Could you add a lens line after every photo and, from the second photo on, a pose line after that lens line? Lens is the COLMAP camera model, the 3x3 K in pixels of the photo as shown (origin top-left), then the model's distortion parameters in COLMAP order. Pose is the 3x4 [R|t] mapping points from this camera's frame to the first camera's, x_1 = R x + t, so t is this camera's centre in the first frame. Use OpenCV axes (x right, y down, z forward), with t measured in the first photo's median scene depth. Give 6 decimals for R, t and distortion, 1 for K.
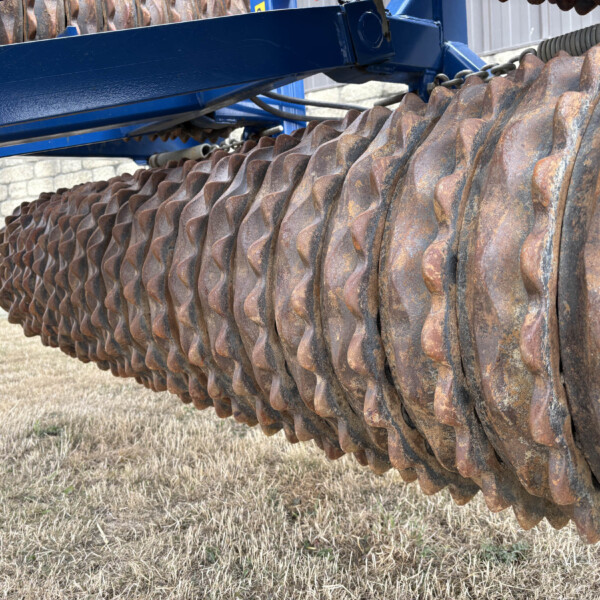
lens RADIAL K [[569.4, 0, 300.0], [0, 569.4, 299.9], [0, 0, 1]] dist [0.013810, 0.000000]
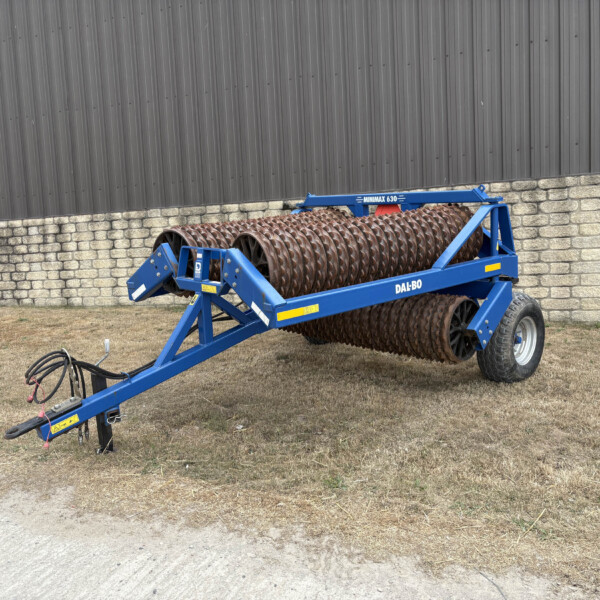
lens RADIAL K [[569.4, 0, 301.1], [0, 569.4, 302.7], [0, 0, 1]] dist [0.013810, 0.000000]
pose [[0.996217, -0.009999, 0.086325, -1.714573], [0.003963, 0.997552, 0.069816, -0.794576], [-0.086812, -0.069210, 0.993818, -5.676667]]
